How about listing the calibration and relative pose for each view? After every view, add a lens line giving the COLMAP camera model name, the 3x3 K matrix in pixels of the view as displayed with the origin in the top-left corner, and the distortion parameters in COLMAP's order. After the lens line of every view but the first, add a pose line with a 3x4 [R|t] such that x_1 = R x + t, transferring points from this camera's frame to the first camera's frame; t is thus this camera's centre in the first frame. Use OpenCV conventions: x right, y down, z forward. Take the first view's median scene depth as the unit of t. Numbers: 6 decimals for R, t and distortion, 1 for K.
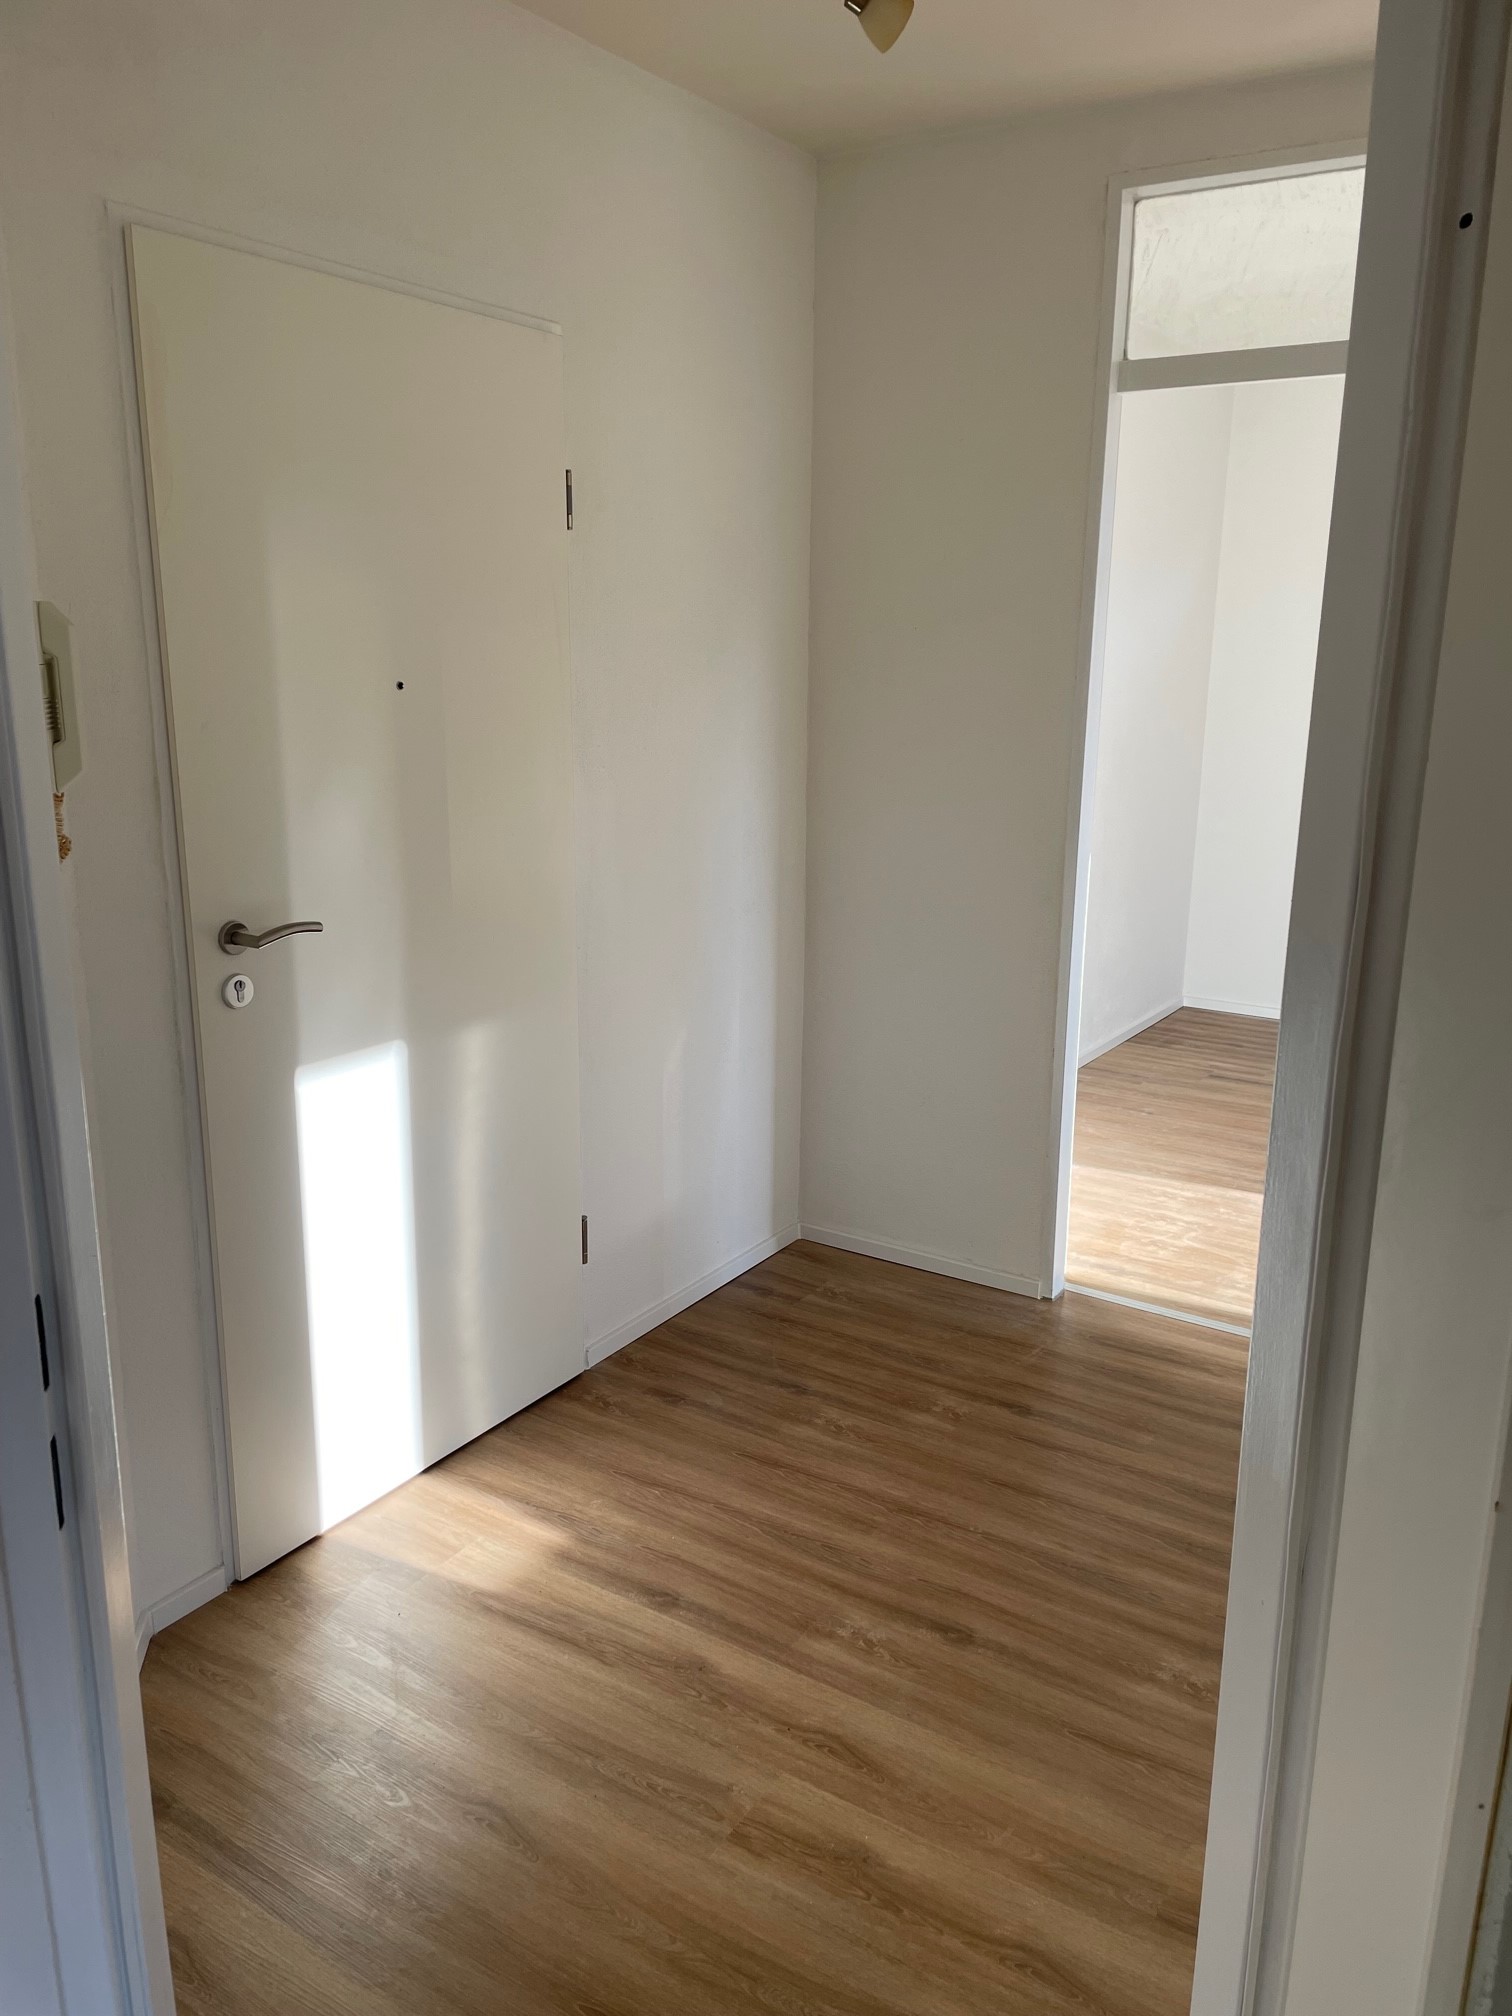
lens RADIAL K [[1506.0, 0, 759.1], [0, 1506.0, 997.3], [0, 0, 1]] dist [0.096372, -0.122169]
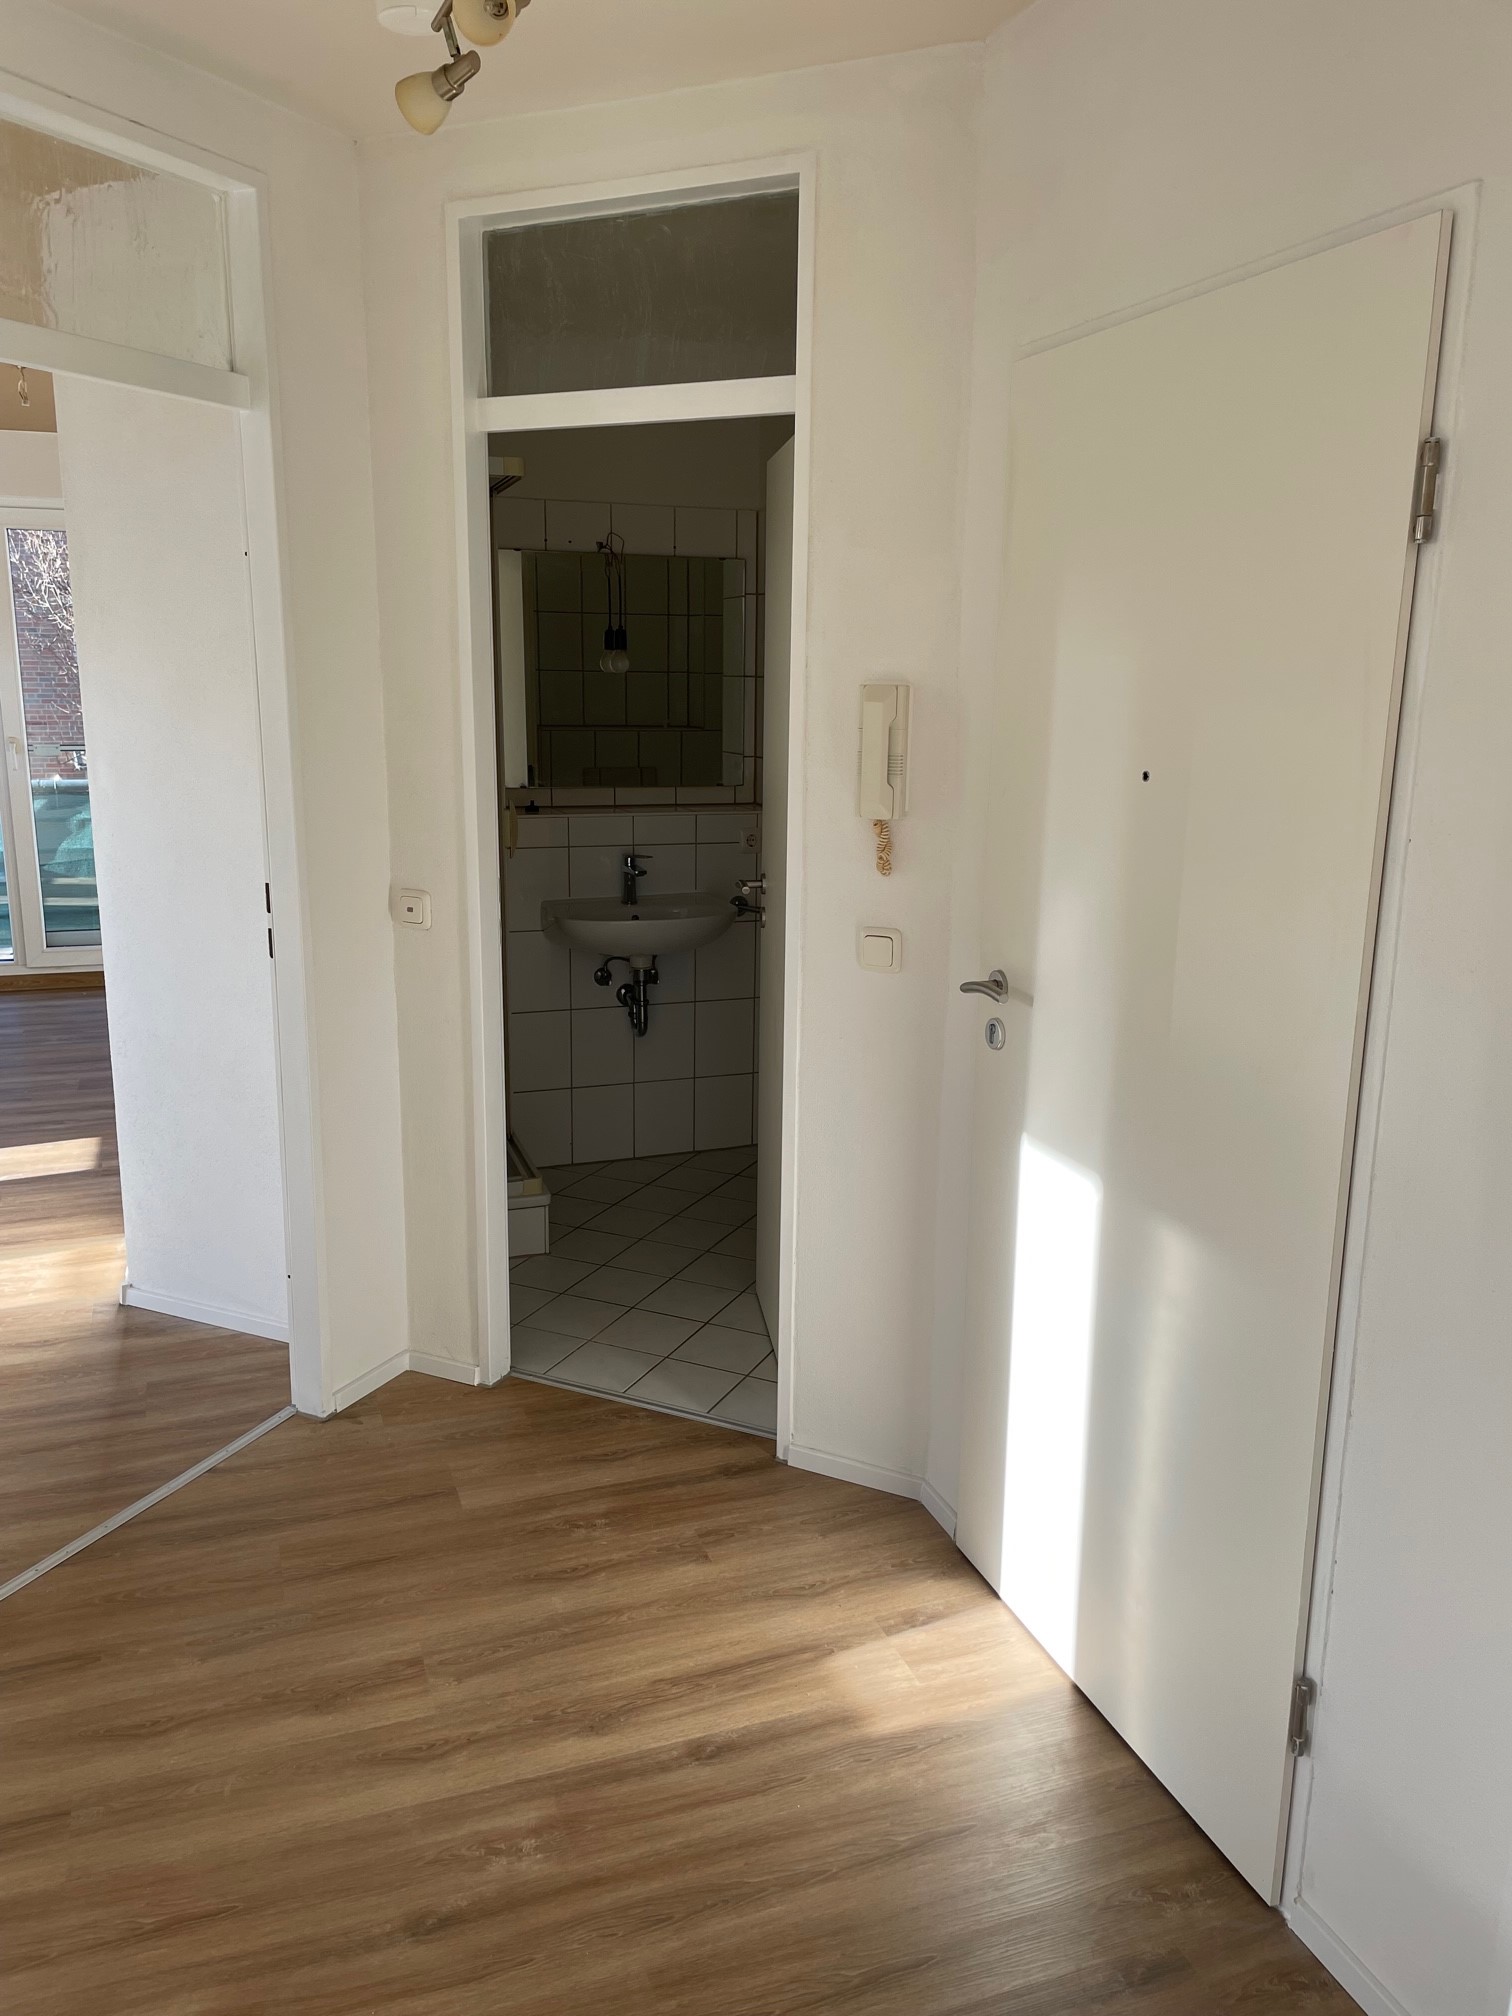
lens RADIAL K [[1506.0, 0, 759.1], [0, 1506.0, 997.3], [0, 0, 1]] dist [0.096372, -0.122169]
pose [[-0.599598, 0.149567, -0.786201, 0.608812], [-0.203349, 0.921667, 0.330422, -0.352836], [0.774036, 0.357993, -0.522215, 1.426806]]
